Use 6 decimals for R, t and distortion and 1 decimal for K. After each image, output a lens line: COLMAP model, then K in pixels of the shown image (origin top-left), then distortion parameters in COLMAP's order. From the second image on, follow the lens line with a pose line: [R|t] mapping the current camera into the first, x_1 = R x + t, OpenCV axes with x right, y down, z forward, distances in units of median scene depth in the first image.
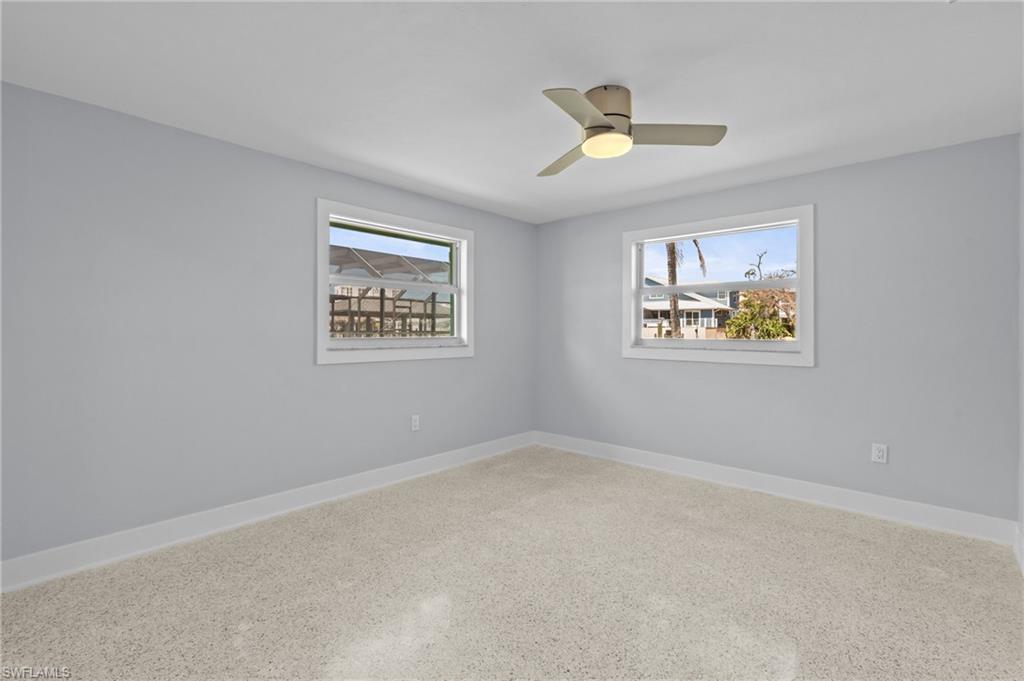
lens RADIAL K [[464.5, 0, 514.4], [0, 464.5, 336.1], [0, 0, 1]] dist [-0.000617, 0.001751]
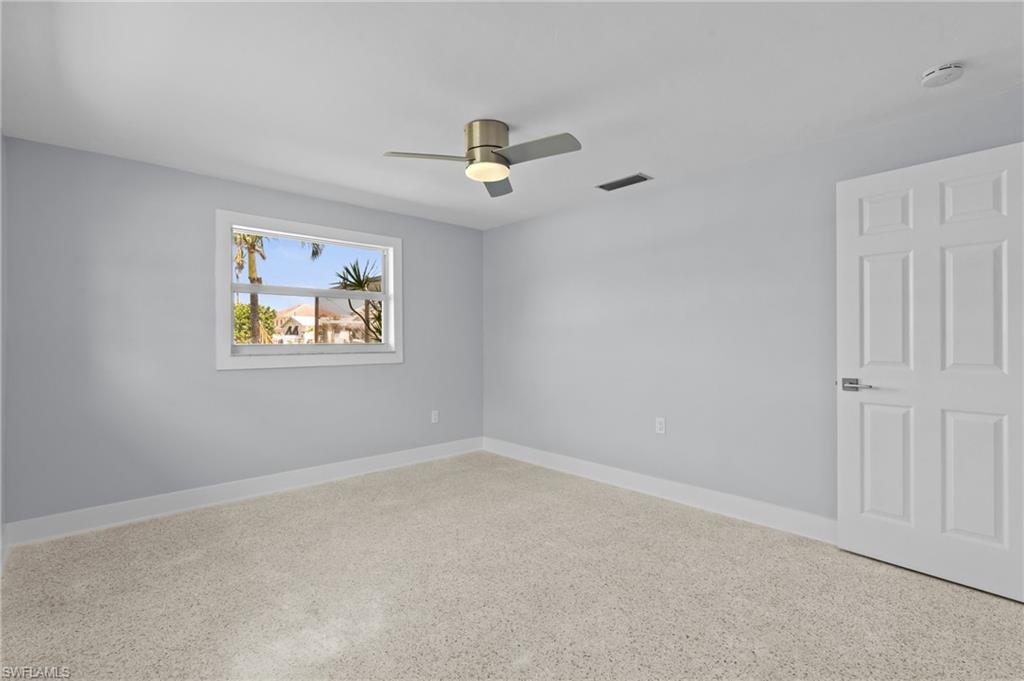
lens RADIAL K [[464.5, 0, 502.1], [0, 464.5, 338.4], [0, 0, 1]] dist [-0.000617, 0.001751]
pose [[0.108599, -0.005128, 0.994072, -0.665242], [0.011743, 0.999924, 0.003875, -0.004066], [-0.994016, 0.011253, 0.108651, 0.603809]]
